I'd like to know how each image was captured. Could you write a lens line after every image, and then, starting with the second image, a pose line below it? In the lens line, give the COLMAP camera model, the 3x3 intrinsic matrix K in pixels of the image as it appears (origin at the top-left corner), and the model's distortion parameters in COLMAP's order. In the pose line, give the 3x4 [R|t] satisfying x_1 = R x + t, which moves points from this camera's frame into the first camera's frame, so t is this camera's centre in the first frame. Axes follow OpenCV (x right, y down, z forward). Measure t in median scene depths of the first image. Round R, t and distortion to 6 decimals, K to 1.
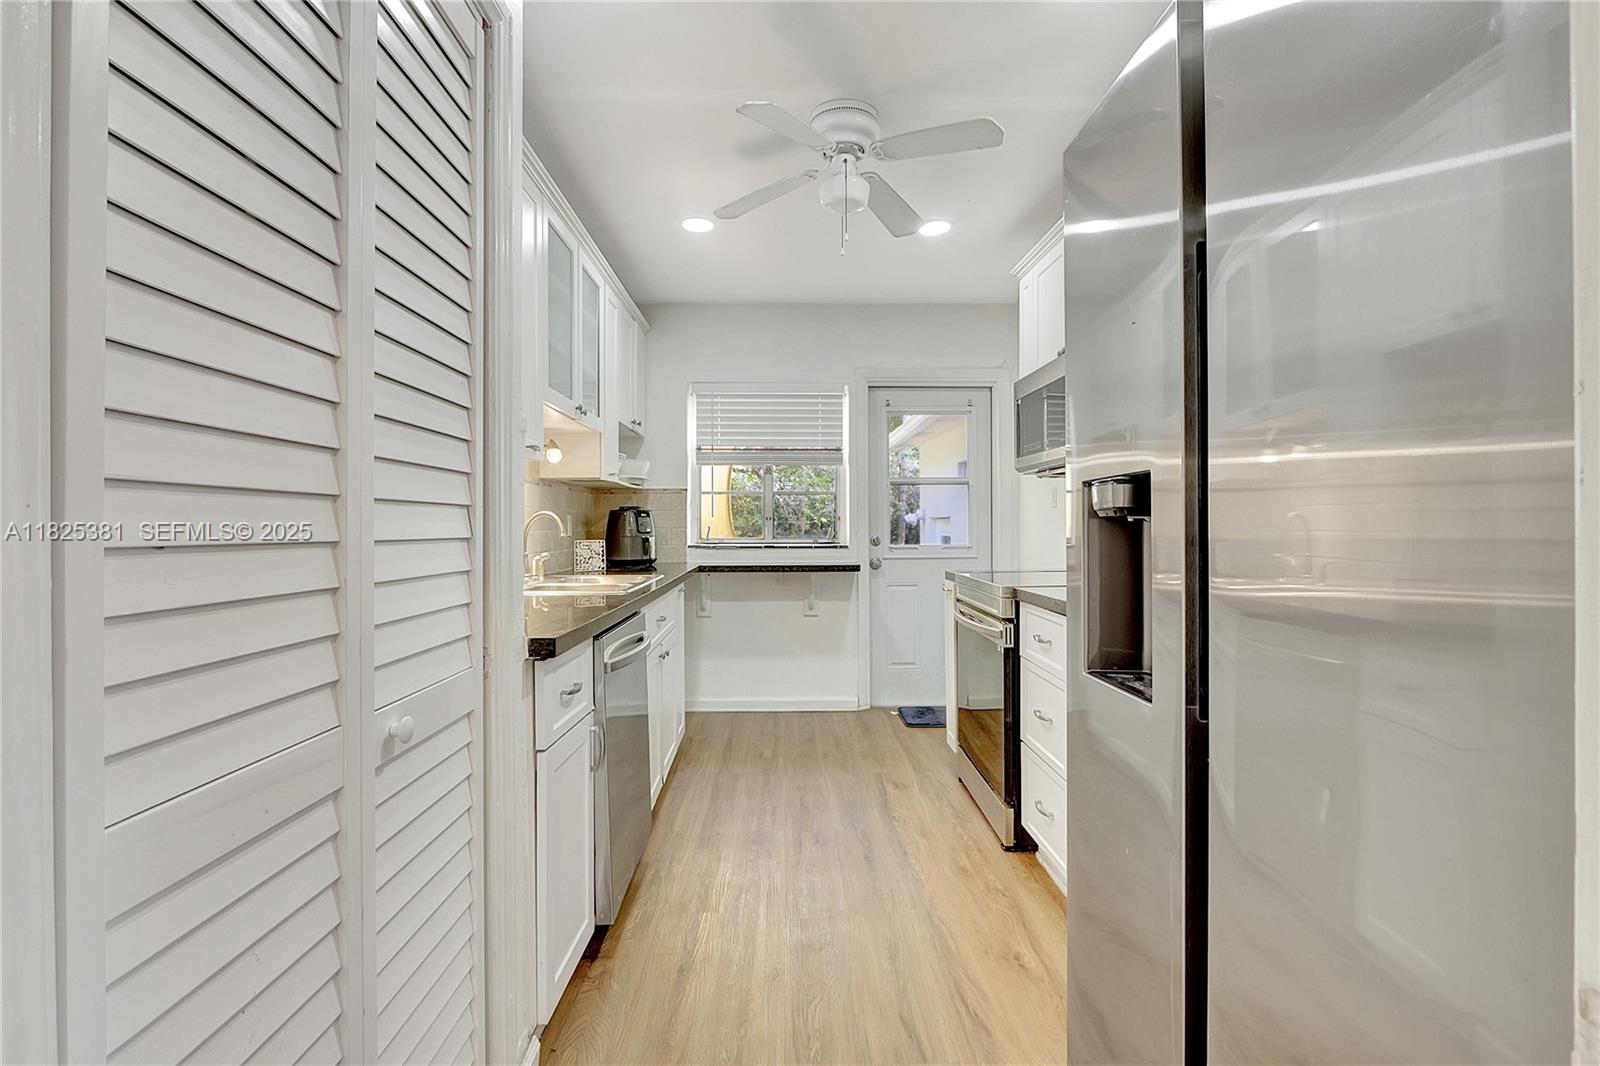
lens RADIAL K [[741.3, 0, 784.3], [0, 741.3, 524.9], [0, 0, 1]] dist [0.002692, 0.000832]
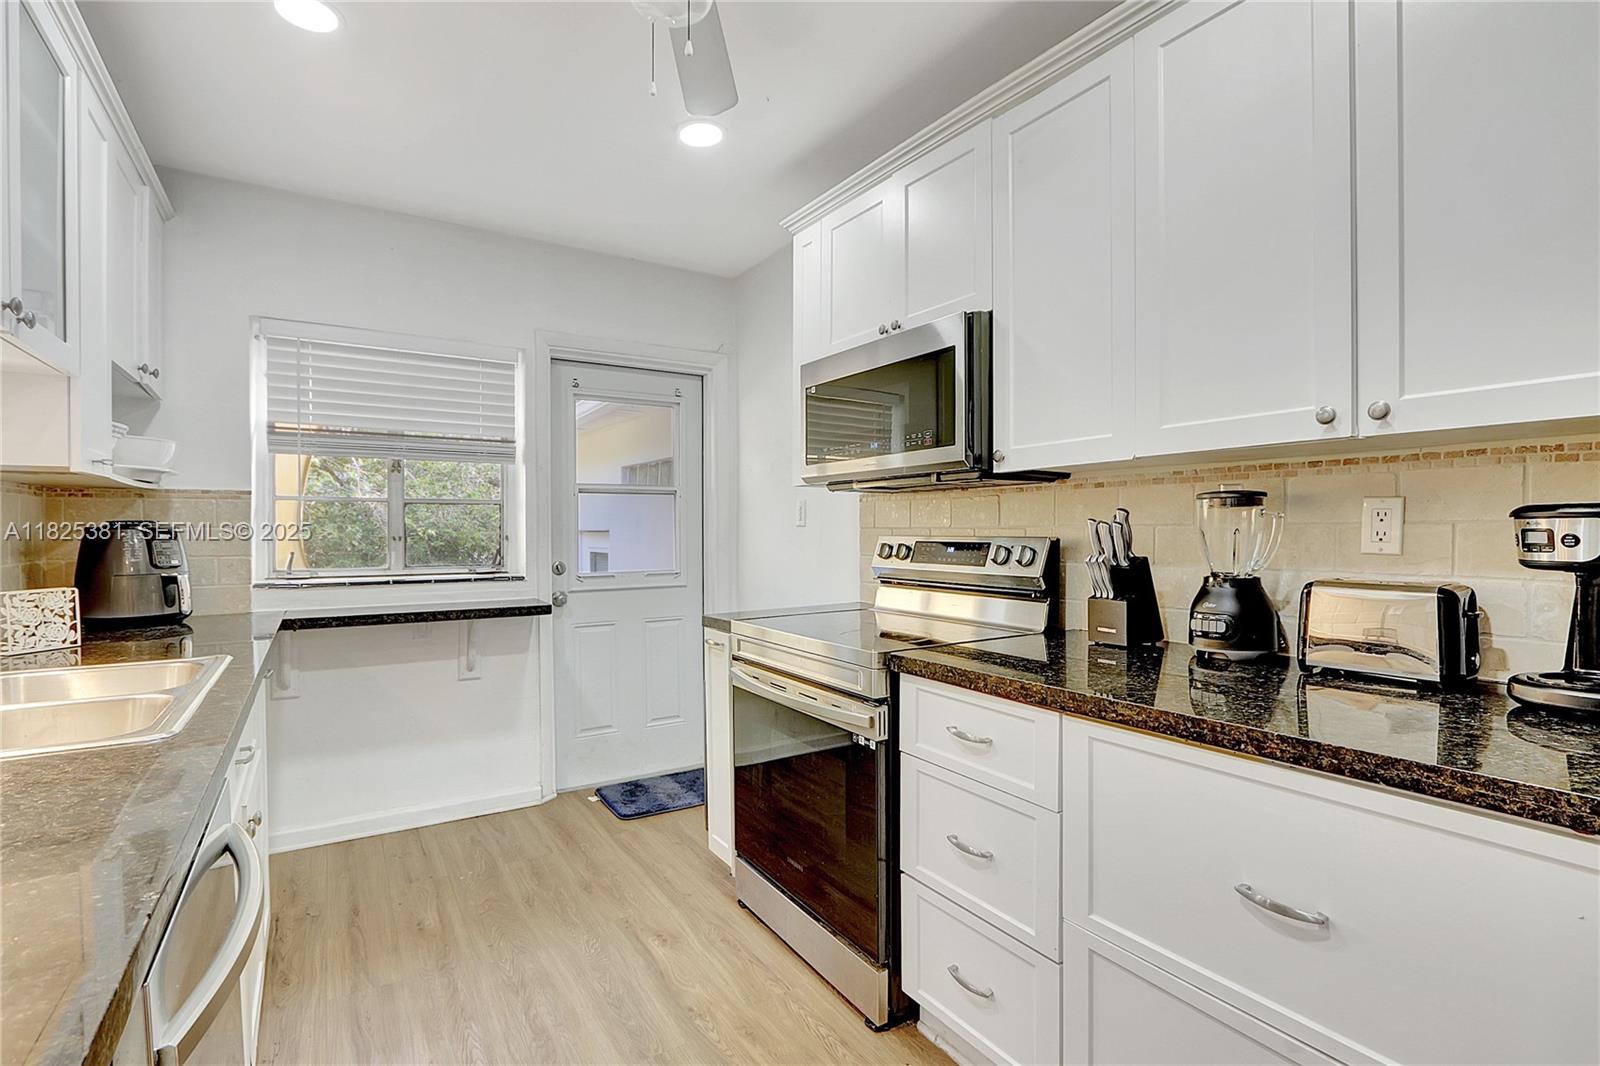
lens RADIAL K [[757.7, 0, 795.3], [0, 757.7, 539.0], [0, 0, 1]] dist [-0.012337, 0.001266]
pose [[0.854332, -0.006167, 0.519691, -0.076658], [0.000861, 0.999945, 0.010450, -0.016868], [-0.519727, -0.008480, 0.854291, 0.261281]]
